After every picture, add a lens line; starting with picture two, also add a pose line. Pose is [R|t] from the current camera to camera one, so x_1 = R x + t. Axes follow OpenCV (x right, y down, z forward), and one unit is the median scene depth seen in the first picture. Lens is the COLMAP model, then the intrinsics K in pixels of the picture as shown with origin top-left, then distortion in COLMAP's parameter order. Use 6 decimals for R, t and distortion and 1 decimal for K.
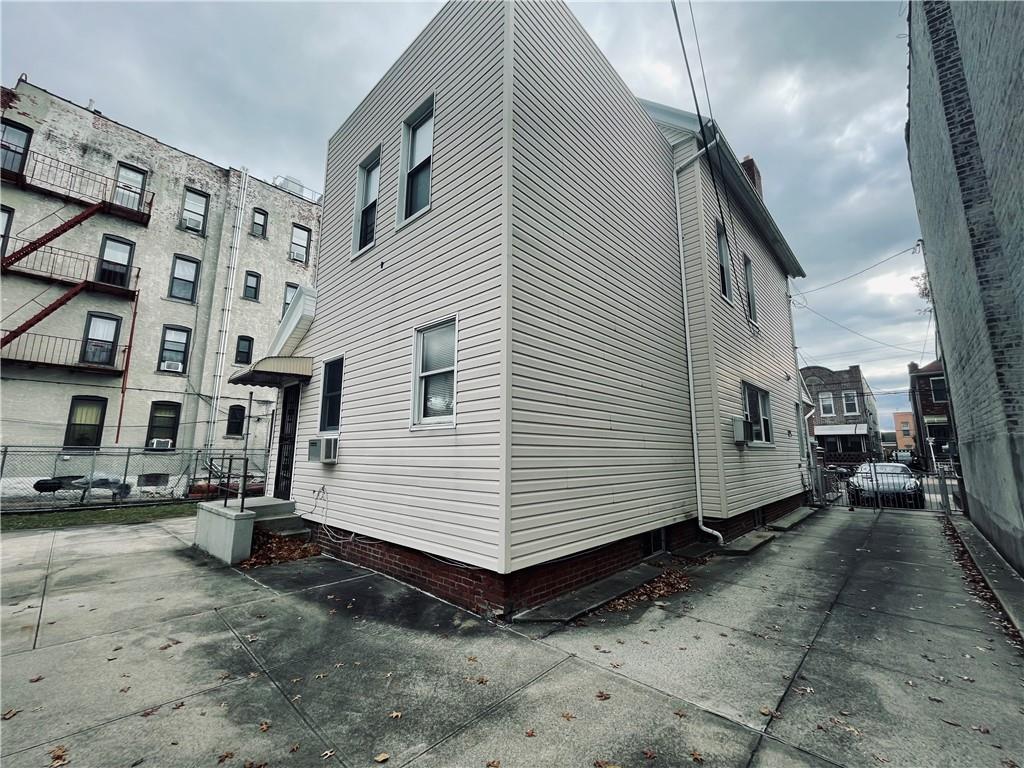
lens RADIAL K [[413.7, 0, 512.5], [0, 413.7, 383.2], [0, 0, 1]] dist [-0.006790, -0.000329]
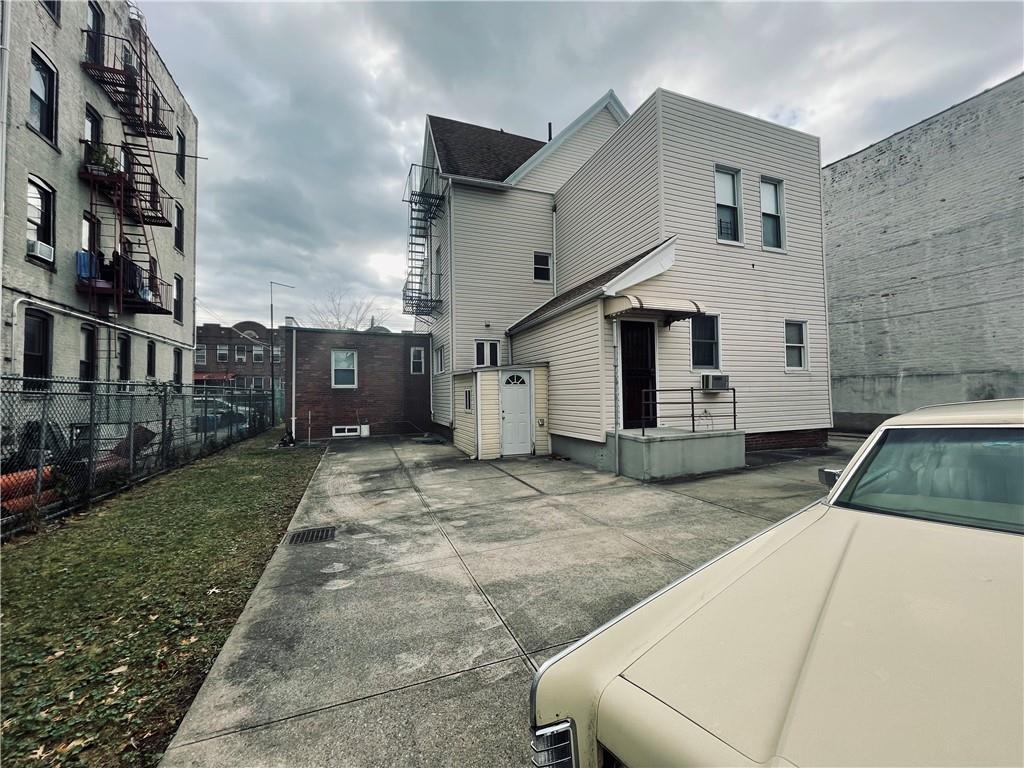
lens RADIAL K [[413.7, 0, 512.2], [0, 413.7, 382.6], [0, 0, 1]] dist [-0.006790, -0.000329]
pose [[0.440941, 0.011611, 0.897461, -0.759369], [-0.133511, 0.989640, 0.052793, 0.068208], [-0.887550, -0.143100, 0.437923, 0.383956]]
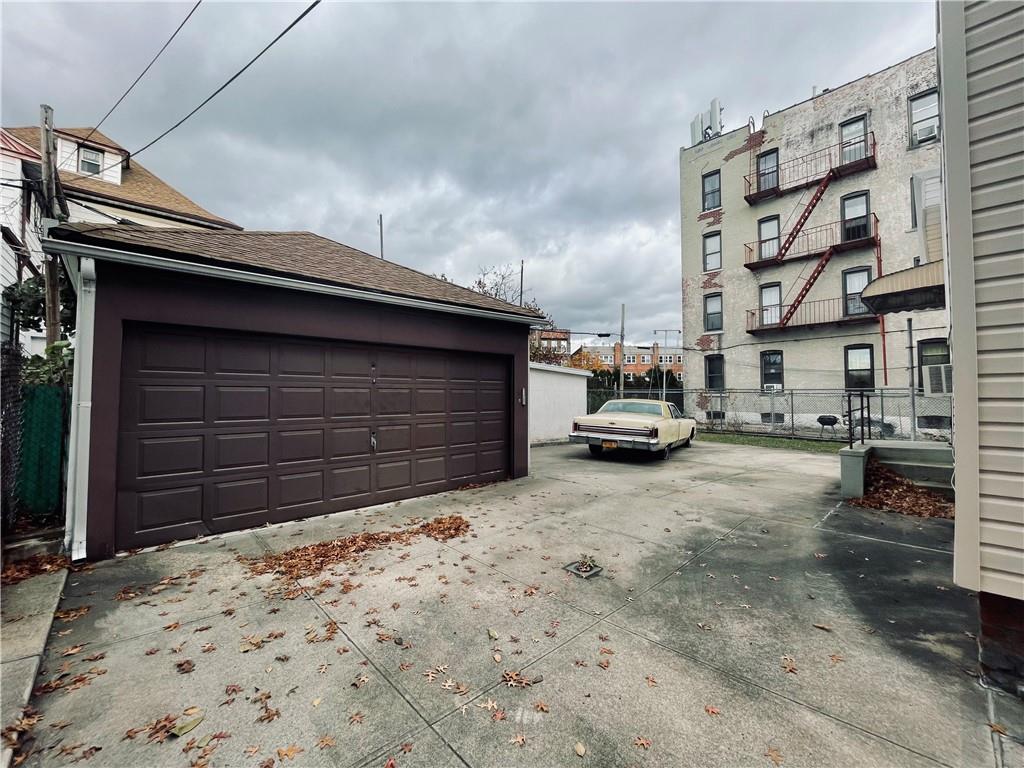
lens RADIAL K [[413.7, 0, 511.8], [0, 413.7, 382.2], [0, 0, 1]] dist [-0.006790, -0.000329]
pose [[-0.065571, -0.038636, -0.997100, 0.149249], [0.167566, 0.984634, -0.049173, 0.031322], [0.983678, -0.170304, -0.058090, 0.127757]]
